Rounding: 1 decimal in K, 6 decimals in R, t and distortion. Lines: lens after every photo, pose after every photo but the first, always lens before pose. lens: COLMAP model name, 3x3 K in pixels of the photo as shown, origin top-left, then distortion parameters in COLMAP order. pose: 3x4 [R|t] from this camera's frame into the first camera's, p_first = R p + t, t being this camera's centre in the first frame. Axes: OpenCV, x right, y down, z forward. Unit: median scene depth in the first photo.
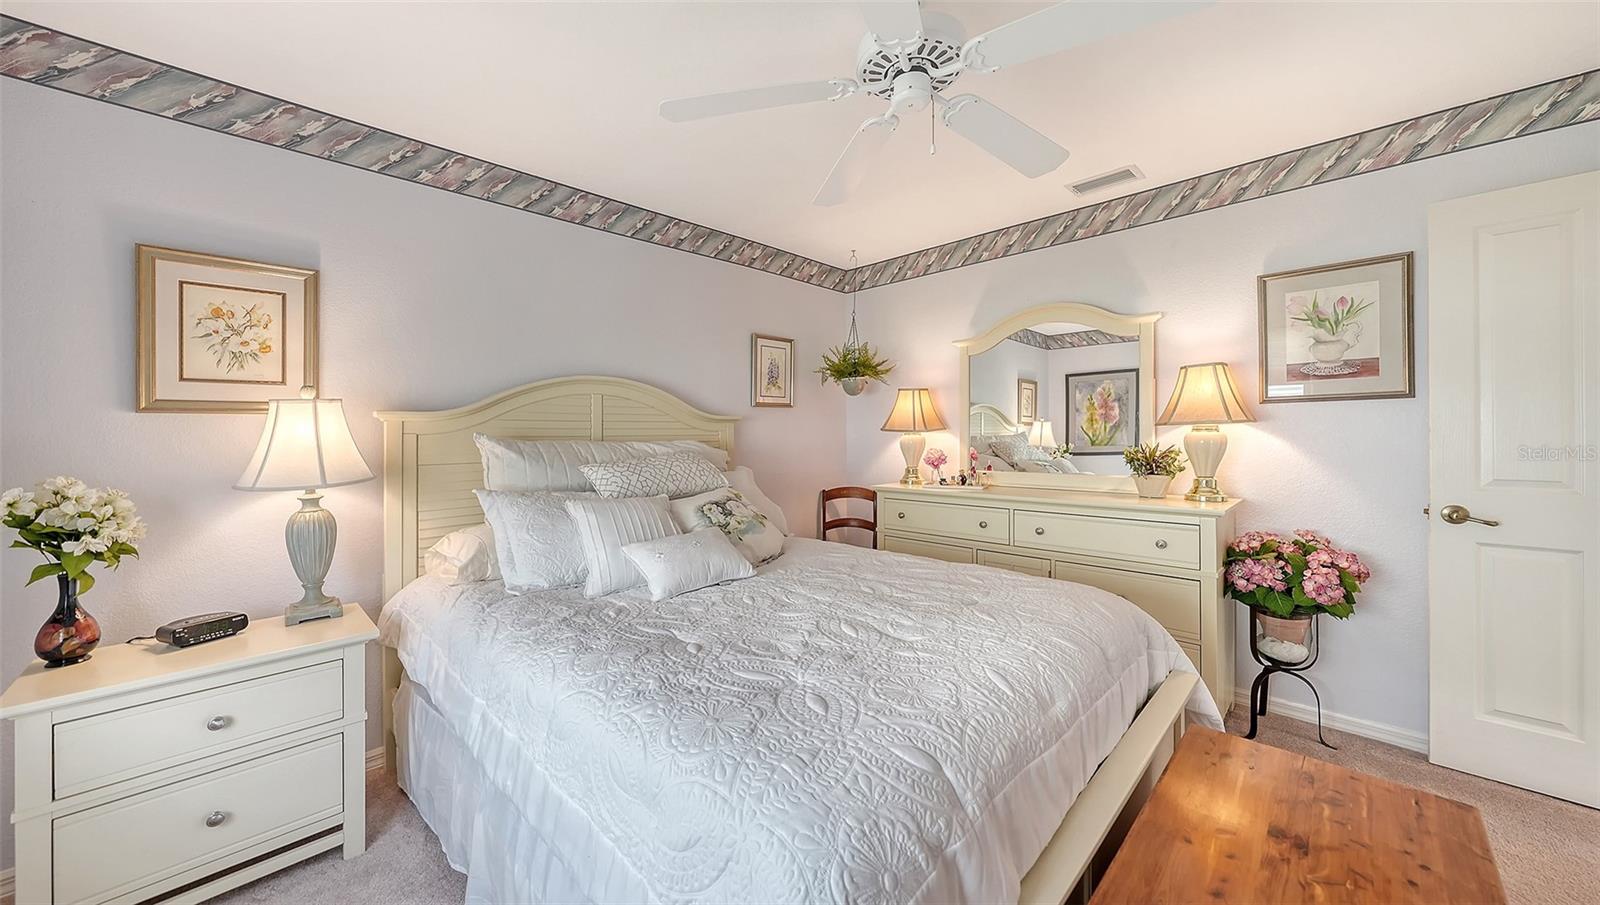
lens RADIAL K [[570.0, 0, 796.6], [0, 570.0, 427.6], [0, 0, 1]] dist [0.003148, -0.001324]
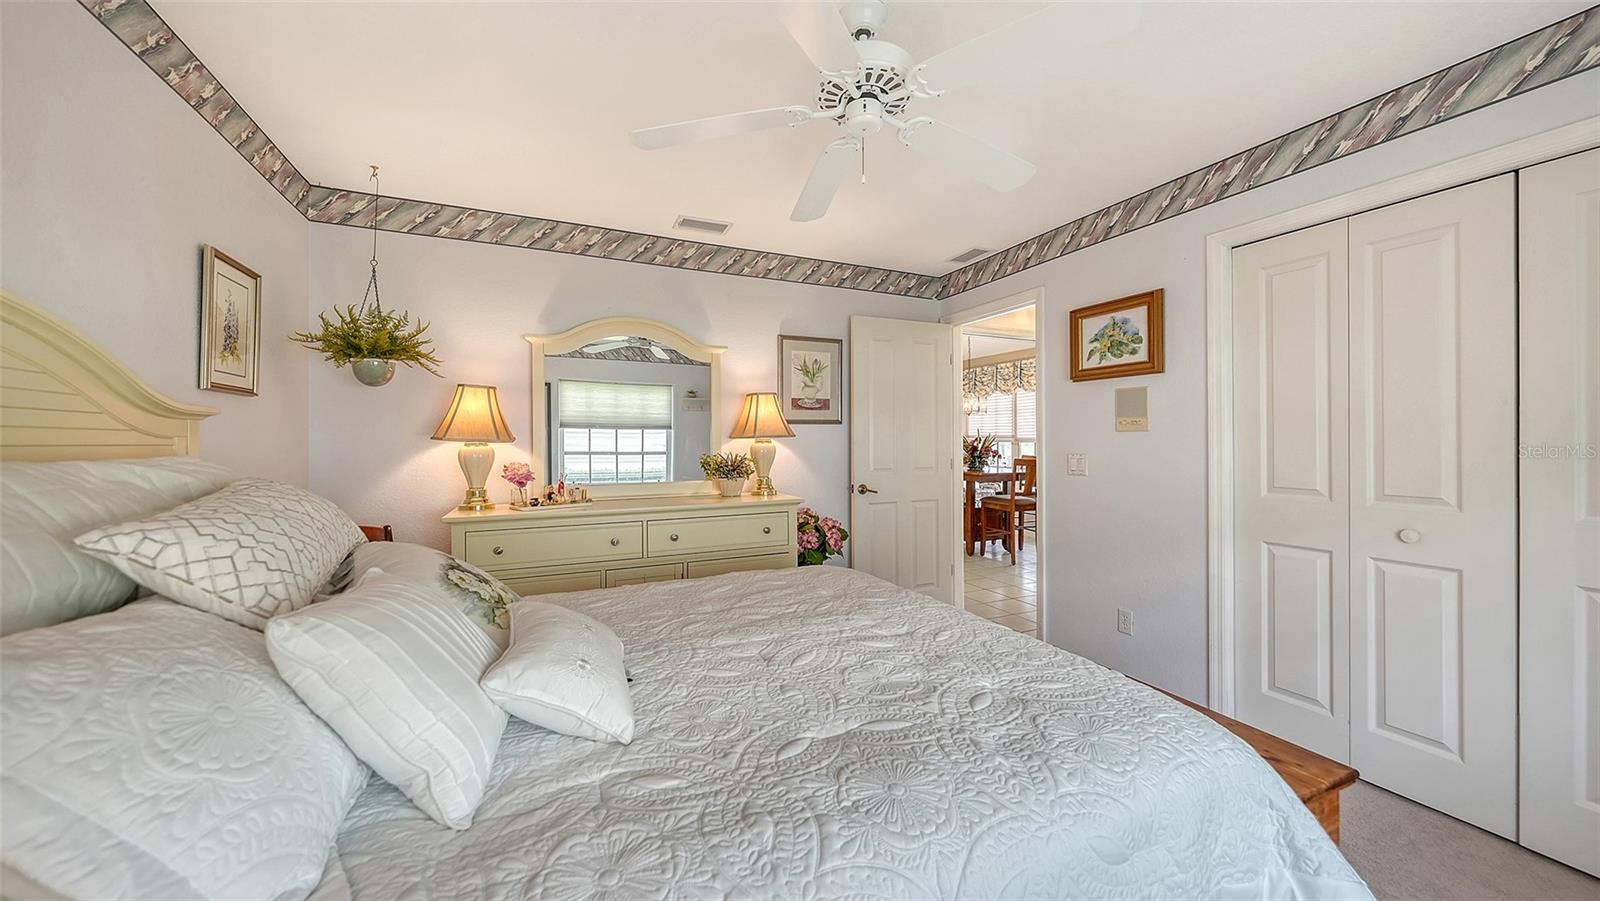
lens RADIAL K [[559.6, 0, 801.2], [0, 559.6, 444.8], [0, 0, 1]] dist [-0.012186, 0.000475]
pose [[0.347421, 0.004292, 0.937700, -0.456404], [-0.007201, 0.999972, -0.001909, 0.012063], [-0.937682, -0.006089, 0.347442, 0.433478]]
